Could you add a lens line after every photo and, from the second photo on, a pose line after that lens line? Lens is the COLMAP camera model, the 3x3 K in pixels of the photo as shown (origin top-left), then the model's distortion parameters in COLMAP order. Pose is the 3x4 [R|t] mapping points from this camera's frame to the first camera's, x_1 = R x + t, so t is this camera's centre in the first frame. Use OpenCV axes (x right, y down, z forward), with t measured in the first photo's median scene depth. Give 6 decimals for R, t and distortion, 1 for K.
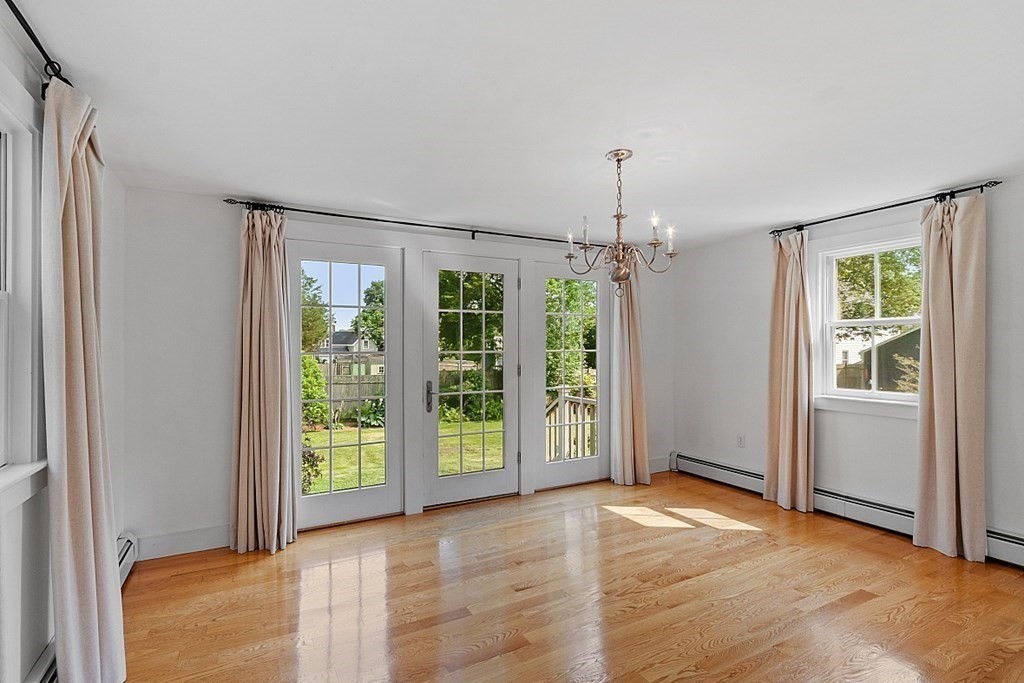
lens RADIAL K [[492.6, 0, 497.7], [0, 492.6, 346.1], [0, 0, 1]] dist [-0.001003, -0.000940]
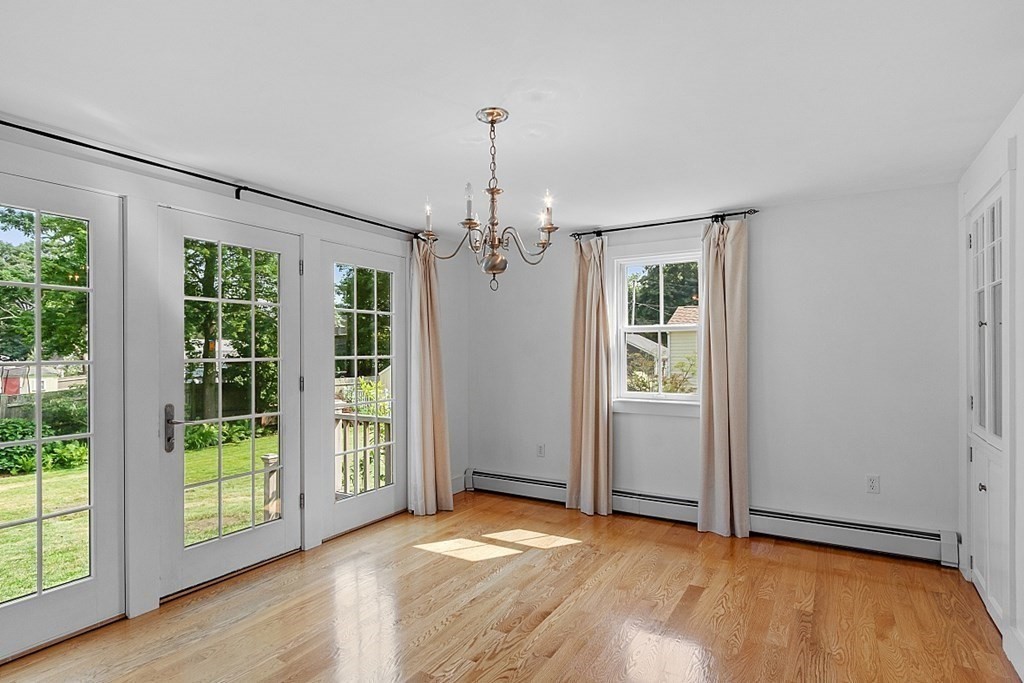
lens RADIAL K [[546.9, 0, 492.4], [0, 546.9, 349.9], [0, 0, 1]] dist [0.003552, 0.000418]
pose [[0.857231, -0.000059, 0.514932, -0.152635], [0.001078, 0.999998, -0.001679, 0.000066], [-0.514931, 0.001994, 0.857229, 0.158914]]
